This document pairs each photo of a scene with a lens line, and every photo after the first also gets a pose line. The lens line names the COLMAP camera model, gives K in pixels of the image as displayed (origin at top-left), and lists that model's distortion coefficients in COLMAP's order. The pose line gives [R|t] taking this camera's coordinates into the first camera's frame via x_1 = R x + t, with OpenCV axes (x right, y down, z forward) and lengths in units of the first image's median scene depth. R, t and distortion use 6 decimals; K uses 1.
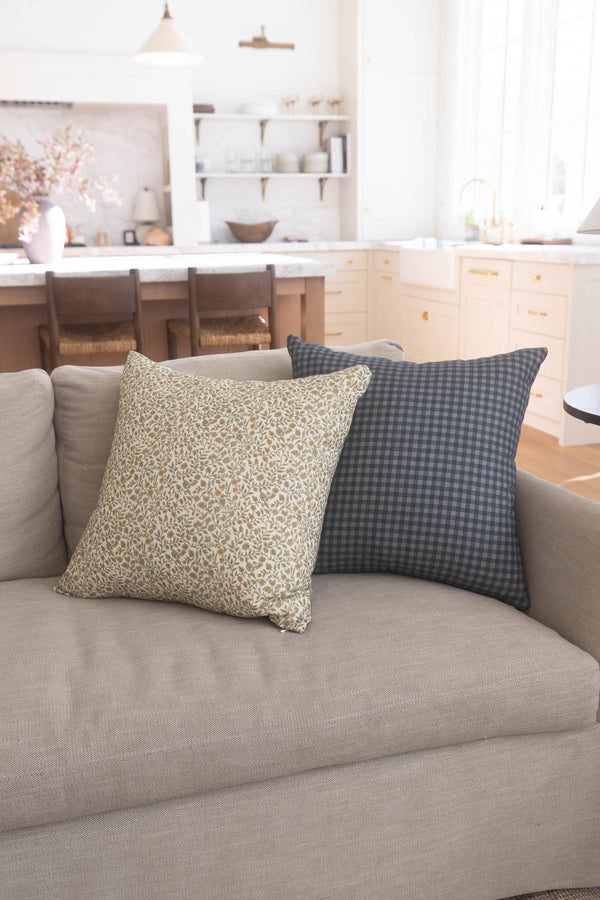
lens RADIAL K [[883.4, 0, 281.5], [0, 883.4, 443.7], [0, 0, 1]] dist [0.006419, -0.006005]
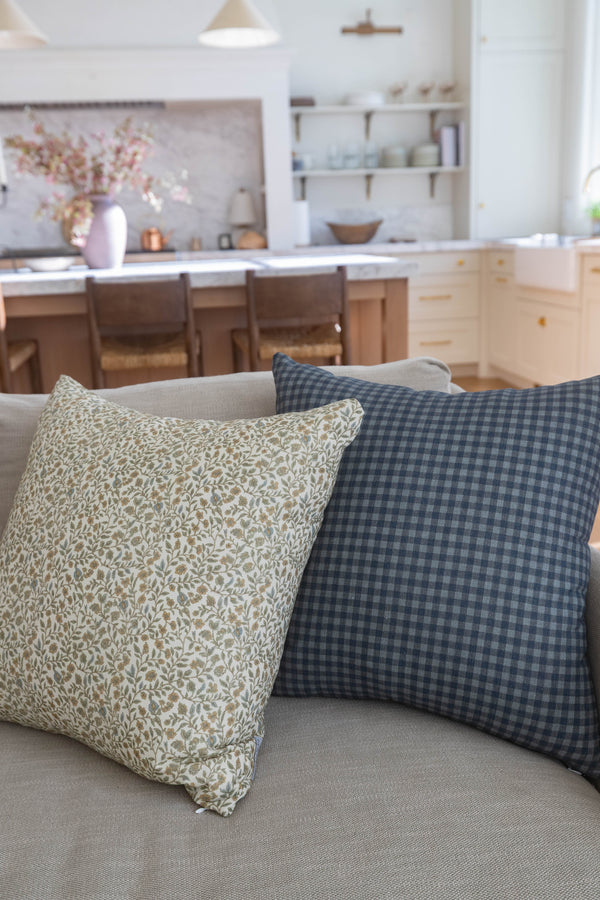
lens RADIAL K [[883.4, 0, 281.5], [0, 883.4, 443.7], [0, 0, 1]] dist [0.006419, -0.006005]
pose [[0.988853, 0.011331, -0.148463, 0.058781], [-0.012456, 0.999900, -0.006650, -0.021037], [0.148373, 0.008425, 0.988896, 0.136505]]
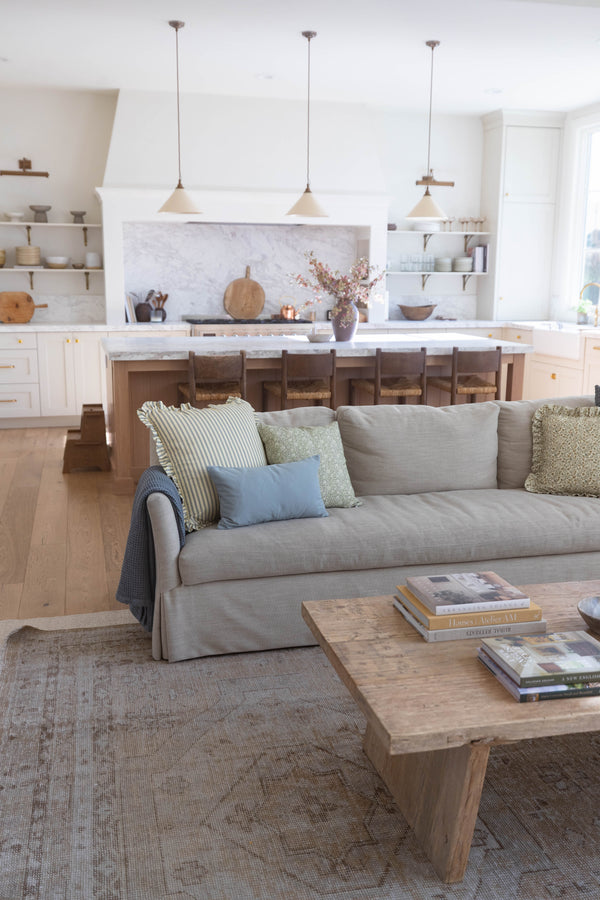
lens RADIAL K [[837.8, 0, 300.0], [0, 837.8, 450.0], [0, 0, 1]] dist [0.008453, 0.003101]
pose [[0.999506, 0.024525, -0.019654, -0.350329], [-0.025385, 0.998676, -0.044738, 0.074602], [0.018531, 0.045215, 0.998805, -0.584047]]
